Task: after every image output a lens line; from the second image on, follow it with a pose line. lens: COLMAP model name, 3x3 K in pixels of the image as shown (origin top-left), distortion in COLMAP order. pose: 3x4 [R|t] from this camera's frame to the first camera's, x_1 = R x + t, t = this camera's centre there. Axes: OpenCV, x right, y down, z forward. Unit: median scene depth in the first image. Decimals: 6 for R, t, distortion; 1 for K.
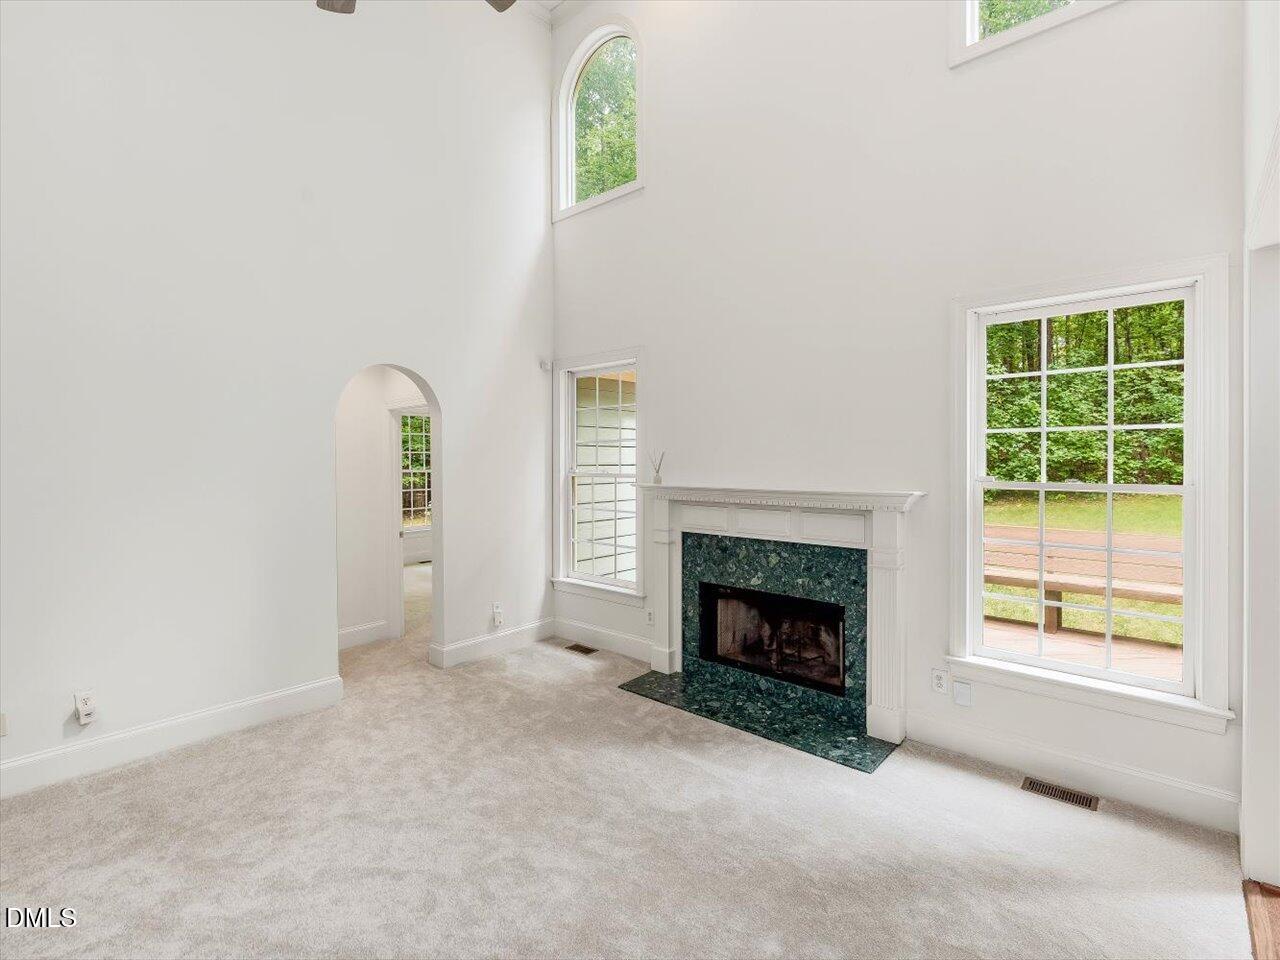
lens RADIAL K [[597.5, 0, 641.6], [0, 597.5, 459.4], [0, 0, 1]] dist [-0.000138, -0.000024]
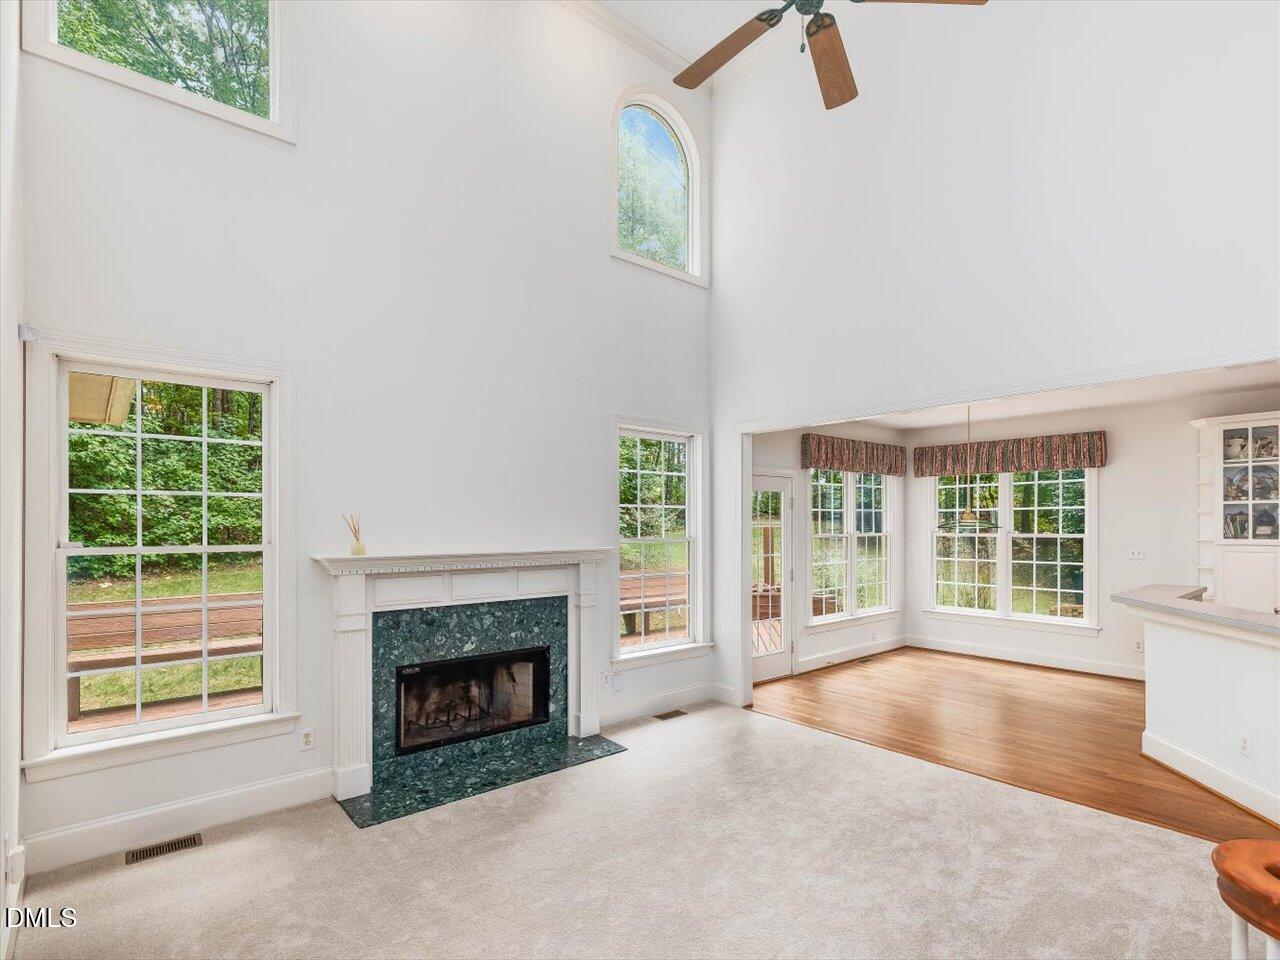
lens RADIAL K [[651.8, 0, 641.5], [0, 651.8, 525.2], [0, 0, 1]] dist [-0.000031, 0.000165]
pose [[0.142565, 0.002110, 0.989783, -0.824843], [0.001398, 0.999996, -0.002333, 0.005382], [-0.989784, 0.001716, 0.142561, 0.556583]]
